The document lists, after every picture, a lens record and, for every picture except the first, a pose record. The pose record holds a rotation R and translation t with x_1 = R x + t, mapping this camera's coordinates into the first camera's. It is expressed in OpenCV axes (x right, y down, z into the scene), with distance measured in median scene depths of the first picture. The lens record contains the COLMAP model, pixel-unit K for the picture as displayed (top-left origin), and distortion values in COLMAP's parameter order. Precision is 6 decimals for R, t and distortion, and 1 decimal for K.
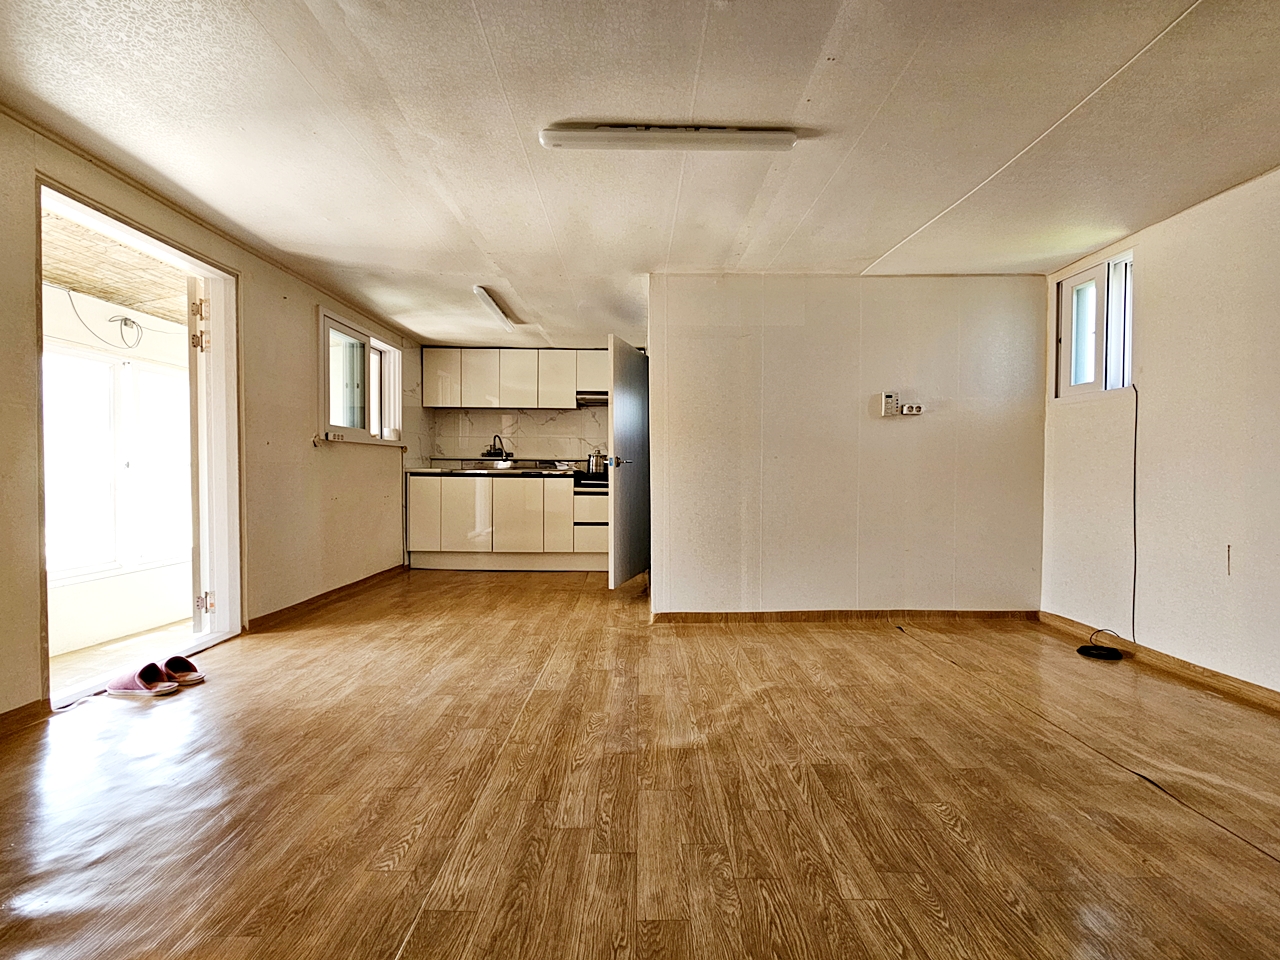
lens RADIAL K [[524.2, 0, 640.5], [0, 524.2, 481.7], [0, 0, 1]] dist [-0.002196, 0.001190]
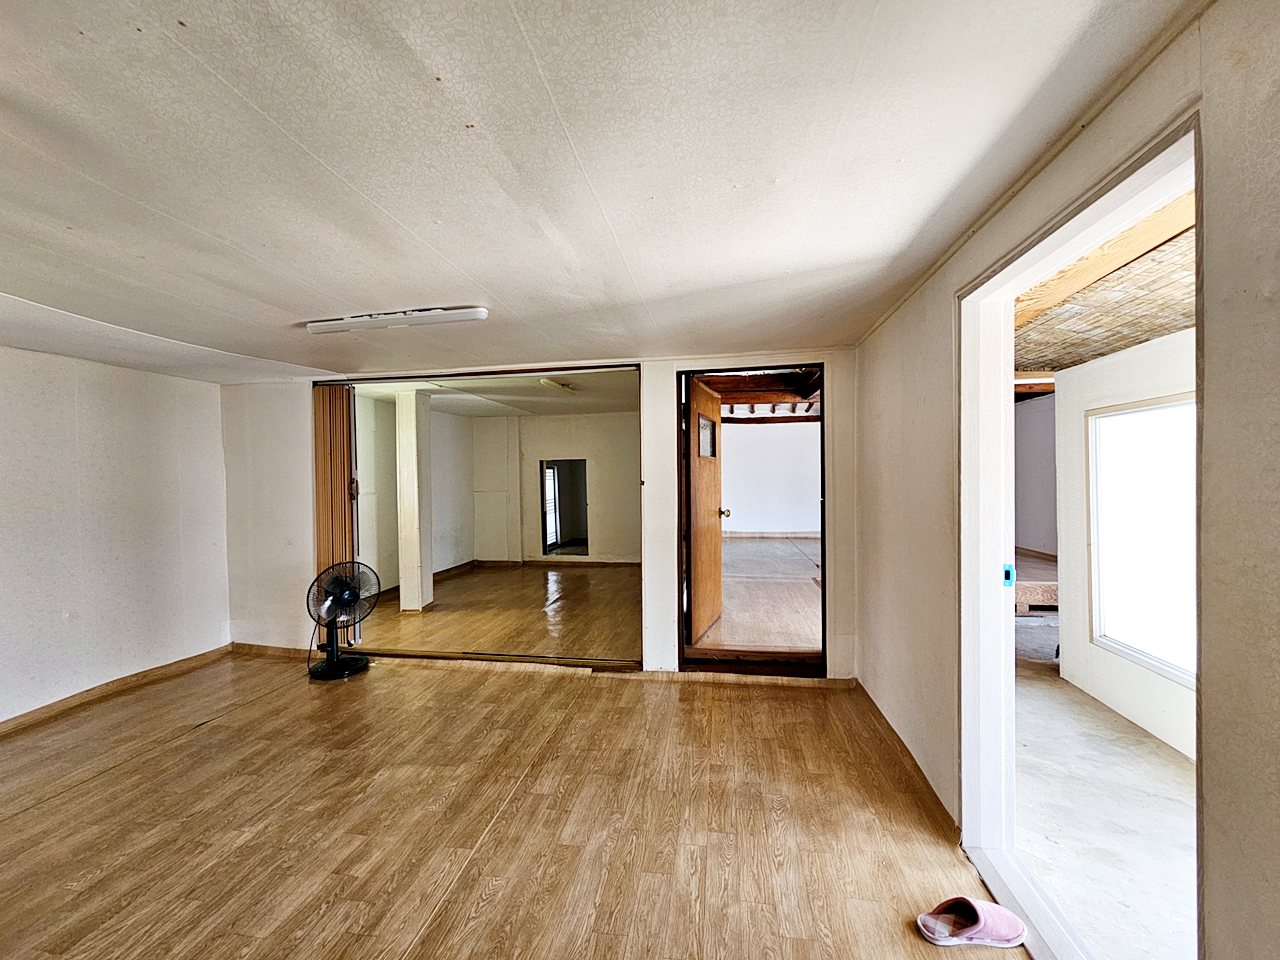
lens RADIAL K [[524.2, 0, 637.4], [0, 524.2, 481.0], [0, 0, 1]] dist [-0.002196, 0.001190]
pose [[-0.984883, 0.006002, 0.173116, -0.756880], [0.010302, 0.999660, 0.023956, -0.278060], [-0.172914, 0.025378, -0.984610, 2.166982]]
